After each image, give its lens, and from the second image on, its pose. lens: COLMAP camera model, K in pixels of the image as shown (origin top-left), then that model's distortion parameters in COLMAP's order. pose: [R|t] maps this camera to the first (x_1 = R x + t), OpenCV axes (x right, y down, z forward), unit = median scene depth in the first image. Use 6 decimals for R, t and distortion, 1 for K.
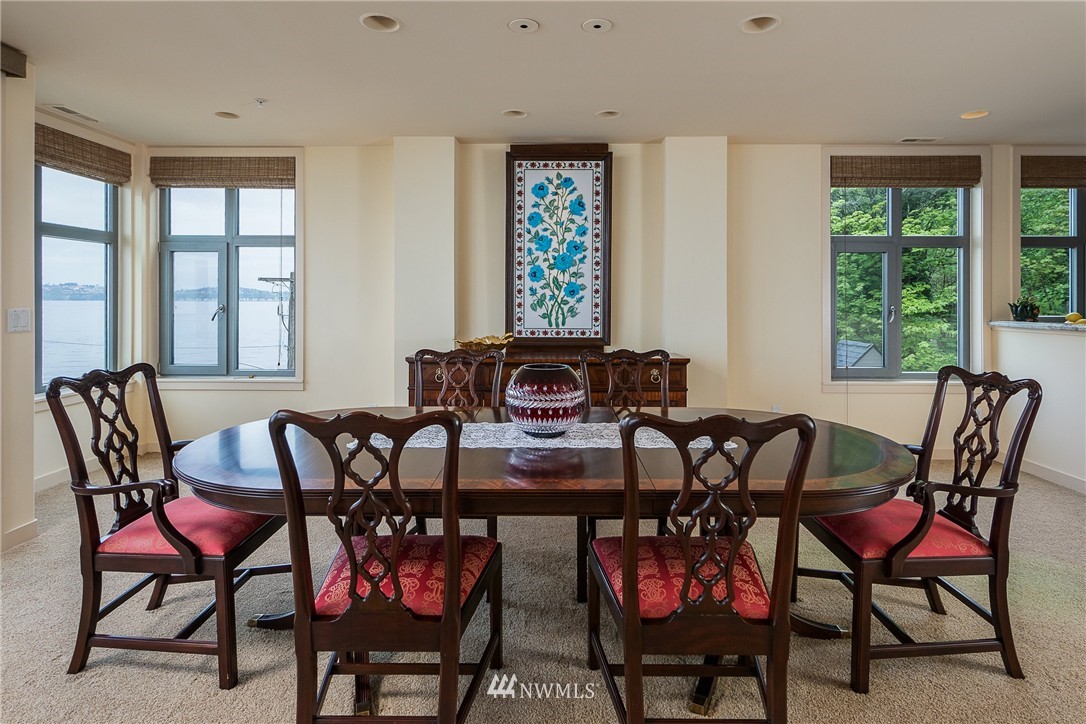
lens RADIAL K [[582.0, 0, 553.3], [0, 582.0, 295.3], [0, 0, 1]] dist [-0.000242, -0.001245]
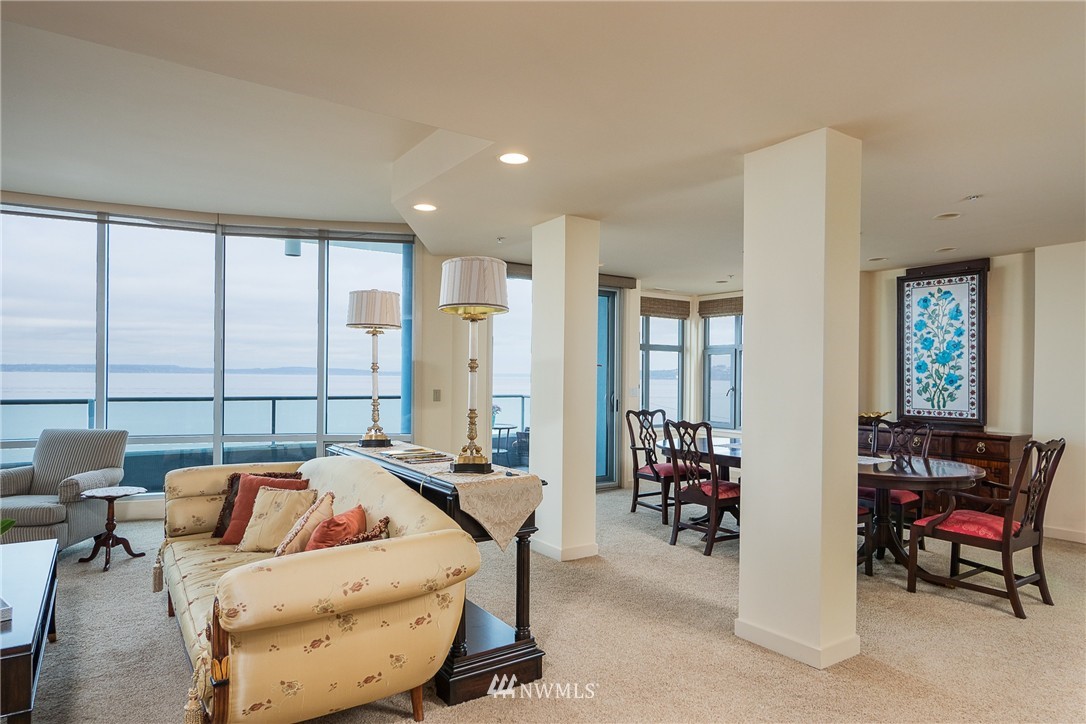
lens RADIAL K [[653.6, 0, 569.1], [0, 653.6, 379.4], [0, 0, 1]] dist [0.003782, 0.001330]
pose [[0.600491, 0.008952, -0.799581, 0.670076], [-0.007208, 0.999957, 0.005782, -0.012026], [0.799599, 0.002292, 0.600530, -0.512012]]
